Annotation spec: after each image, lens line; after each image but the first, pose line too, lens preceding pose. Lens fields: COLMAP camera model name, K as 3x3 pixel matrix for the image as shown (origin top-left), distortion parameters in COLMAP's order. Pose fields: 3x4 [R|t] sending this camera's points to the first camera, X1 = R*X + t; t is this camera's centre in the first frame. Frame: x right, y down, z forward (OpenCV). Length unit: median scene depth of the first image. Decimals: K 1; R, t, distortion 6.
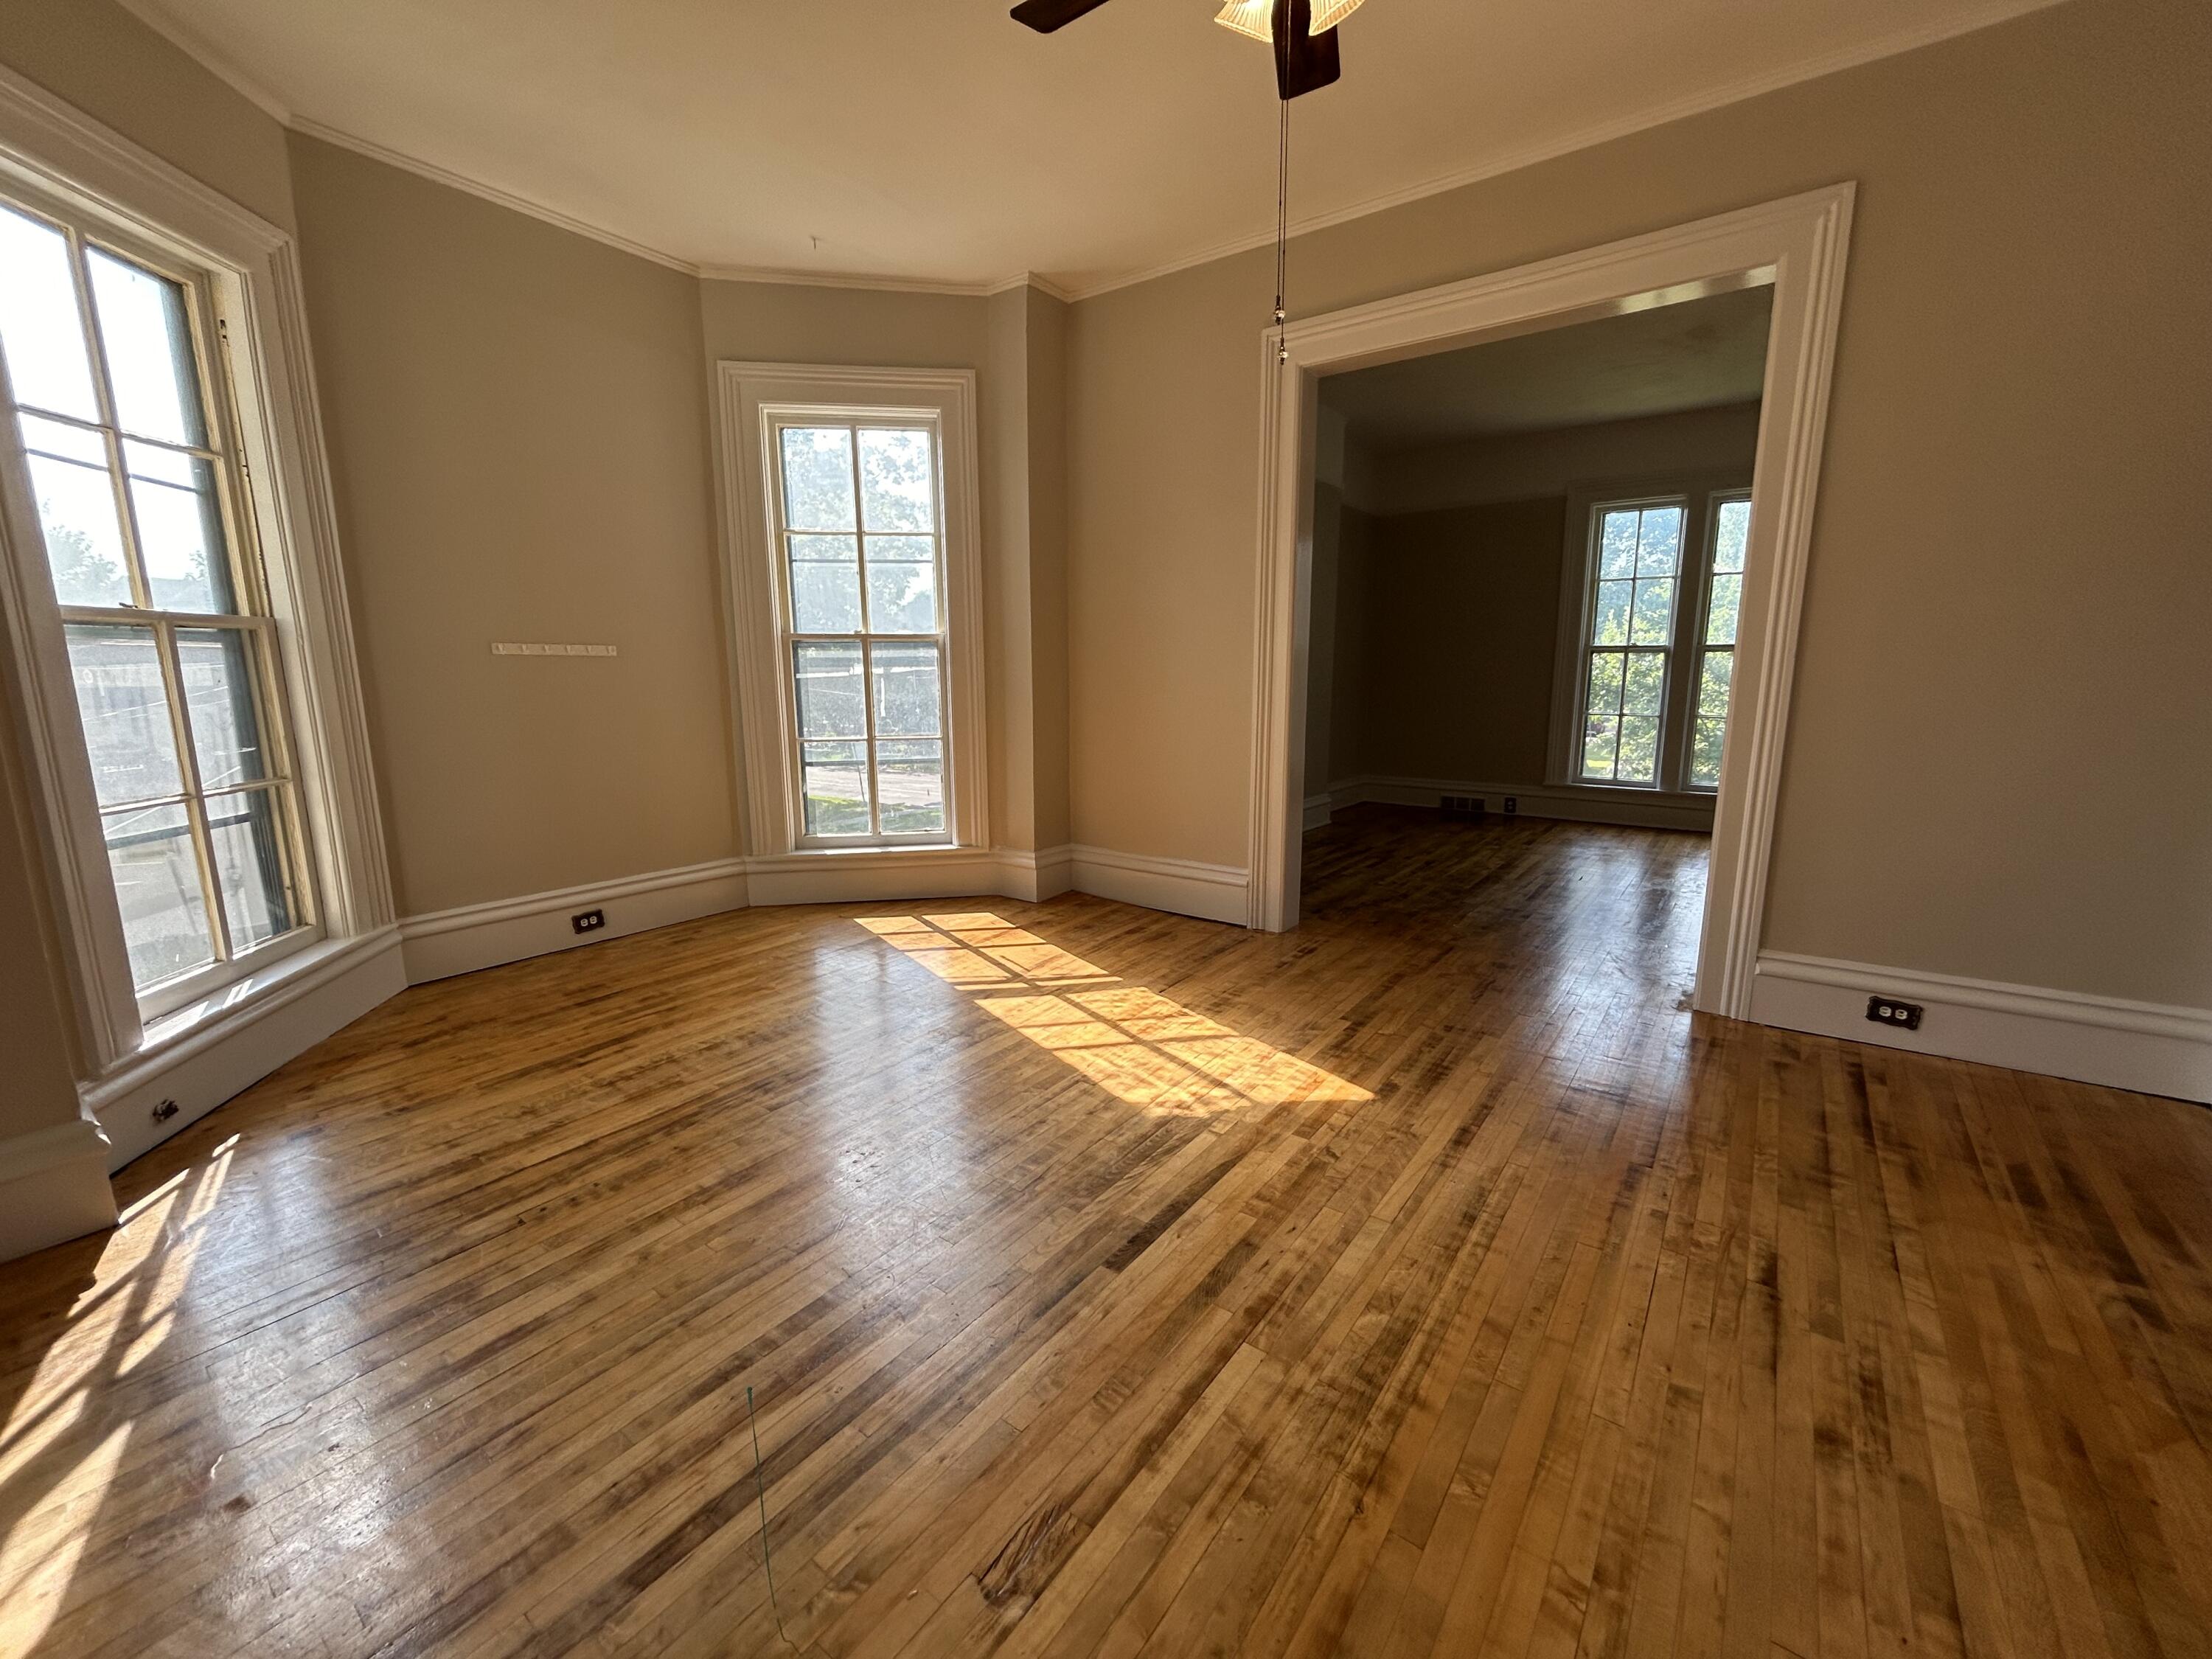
lens RADIAL K [[896.4, 0, 1101.6], [0, 896.4, 822.3], [0, 0, 1]] dist [0.000929, 0.000130]
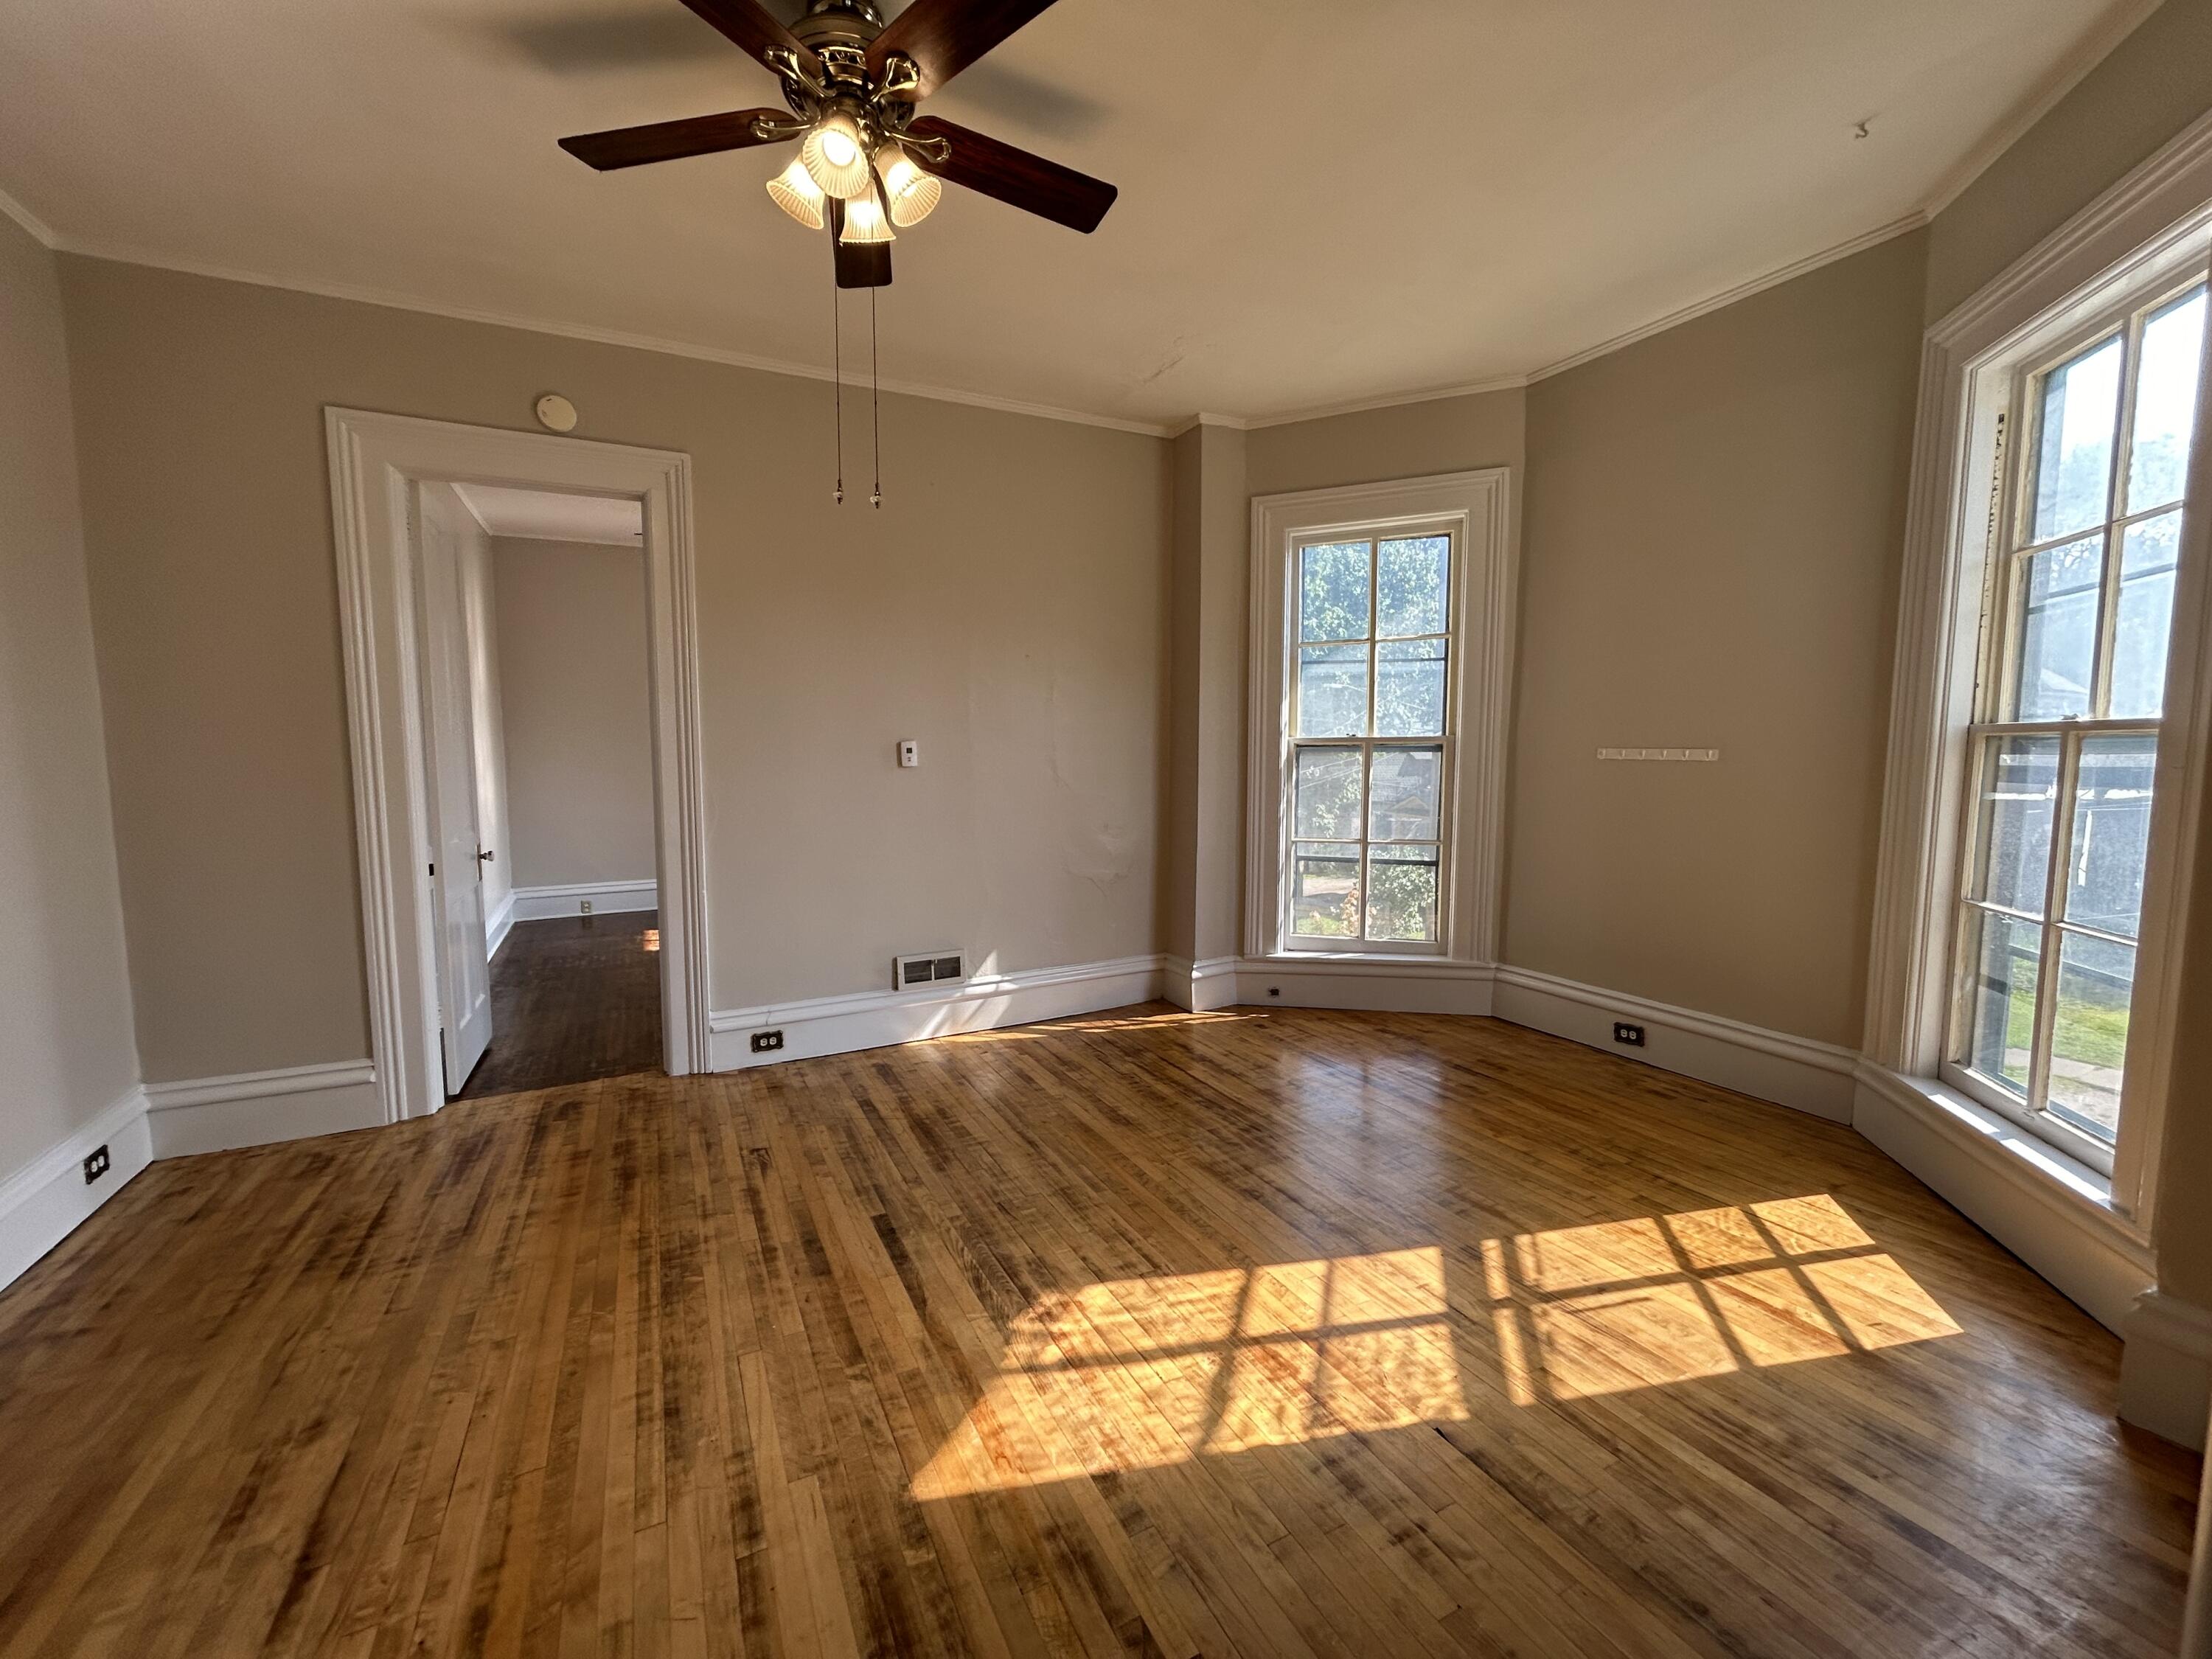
lens RADIAL K [[896.4, 0, 1107.9], [0, 896.4, 824.9], [0, 0, 1]] dist [0.000929, 0.000130]
pose [[-0.434324, 0.082652, -0.896957, 0.590263], [-0.147746, 0.975758, 0.161455, -0.208121], [0.888557, 0.202645, -0.411583, 0.988498]]
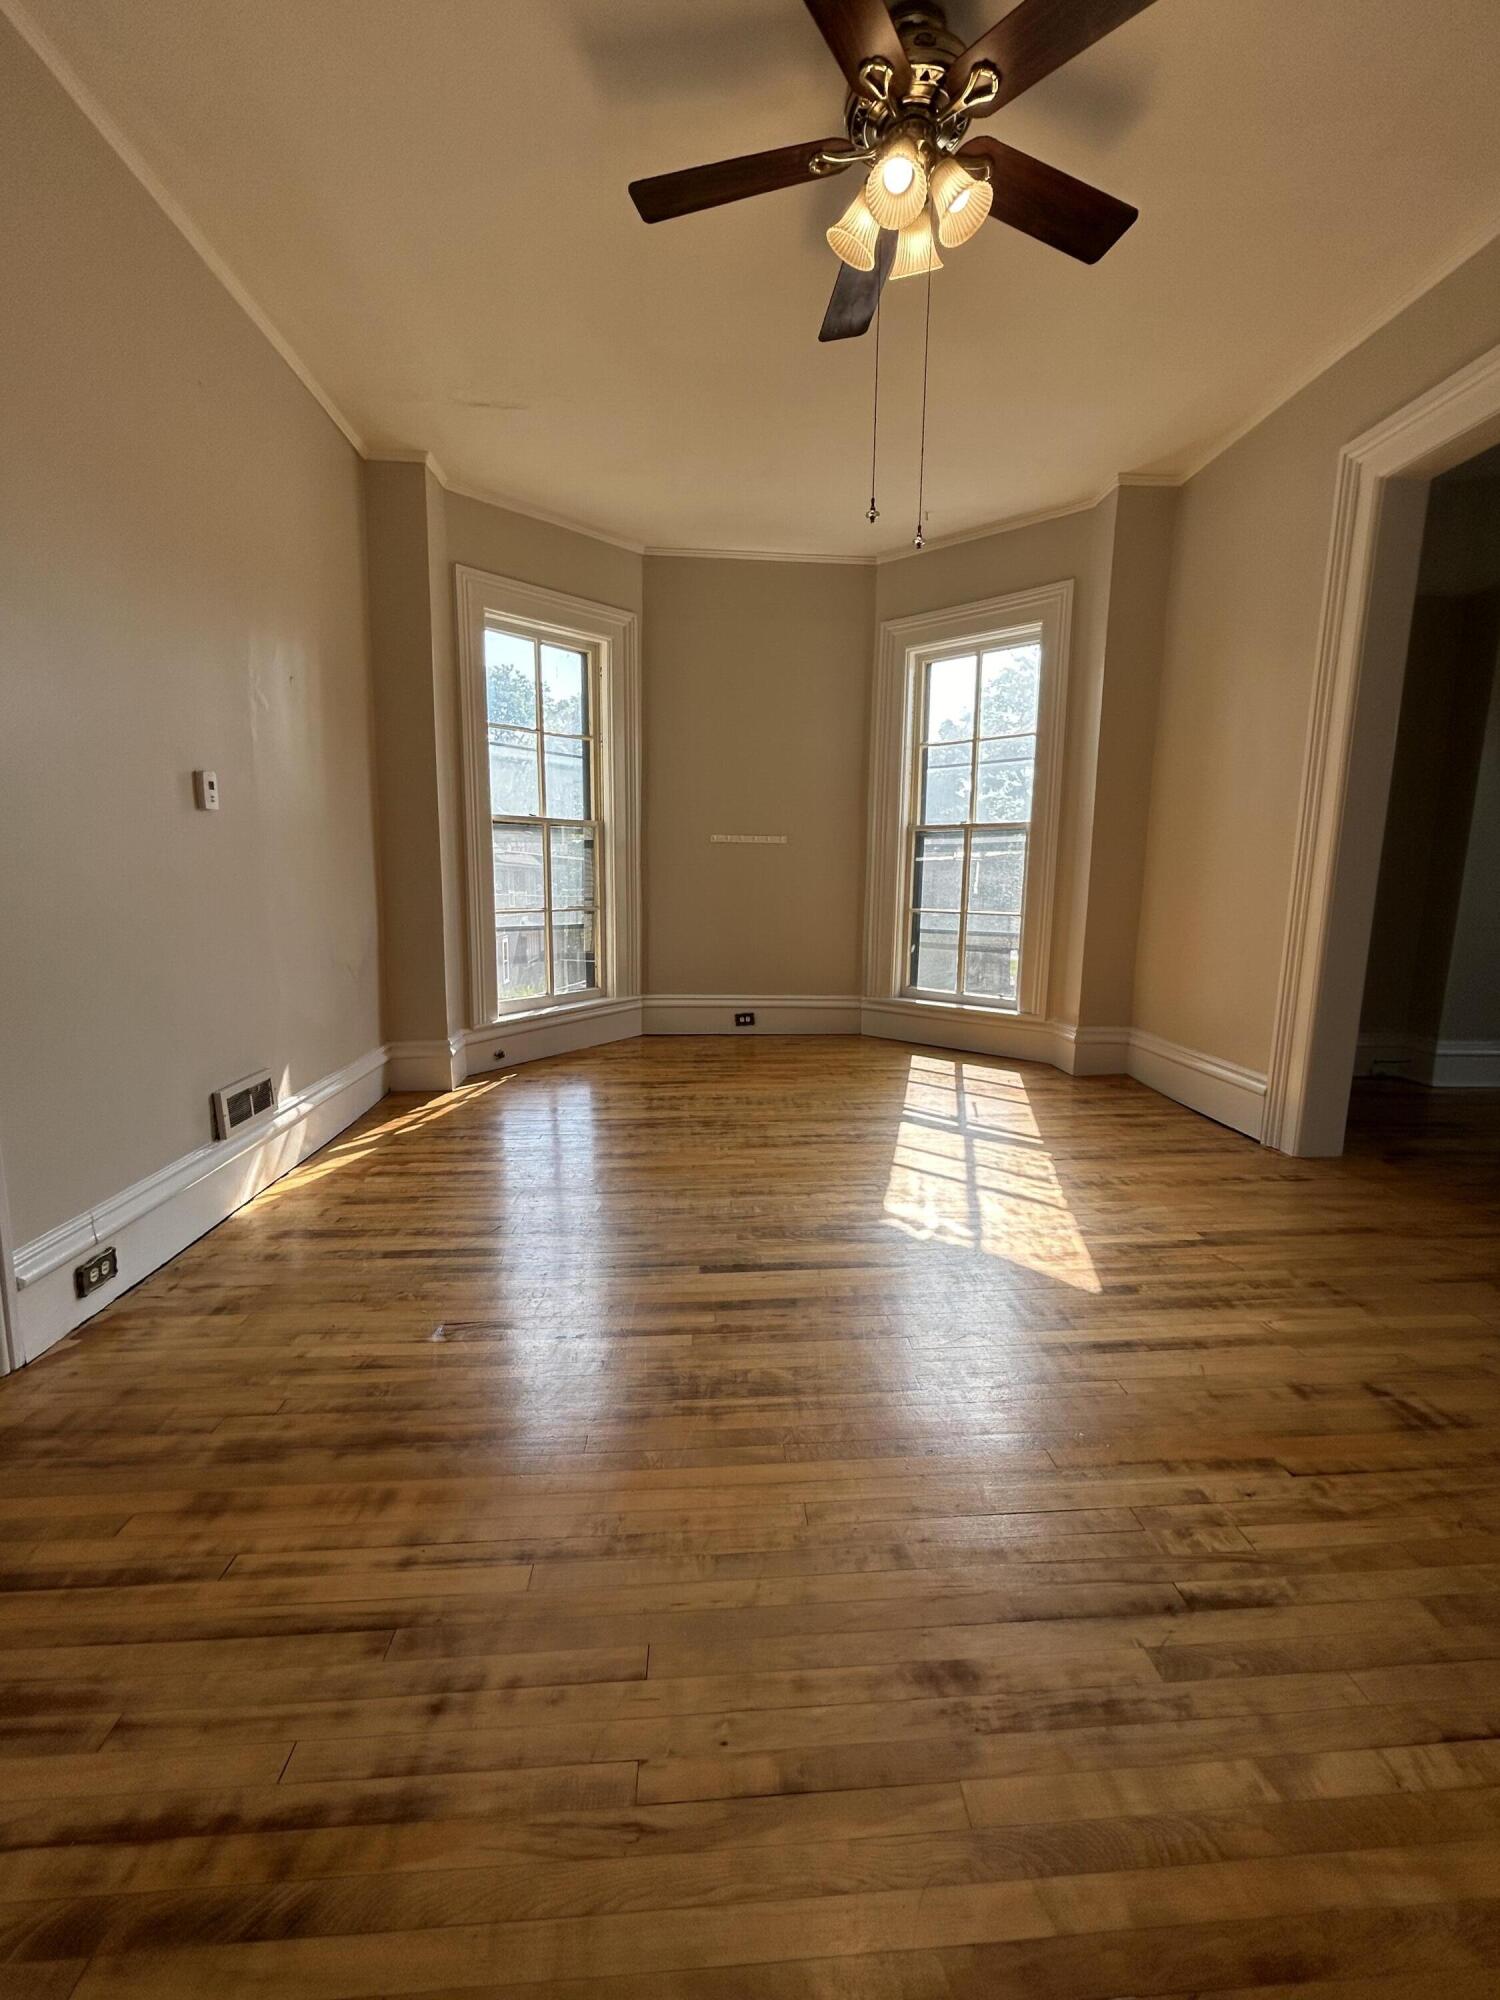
lens RADIAL K [[810.5, 0, 747.0], [0, 810.5, 988.5], [0, 0, 1]] dist [0.000929, 0.000130]
pose [[0.650516, 0.116536, -0.750498, 0.507661], [-0.142610, 0.989324, 0.030009, 0.020844], [0.745983, 0.087507, 0.660191, 0.121916]]
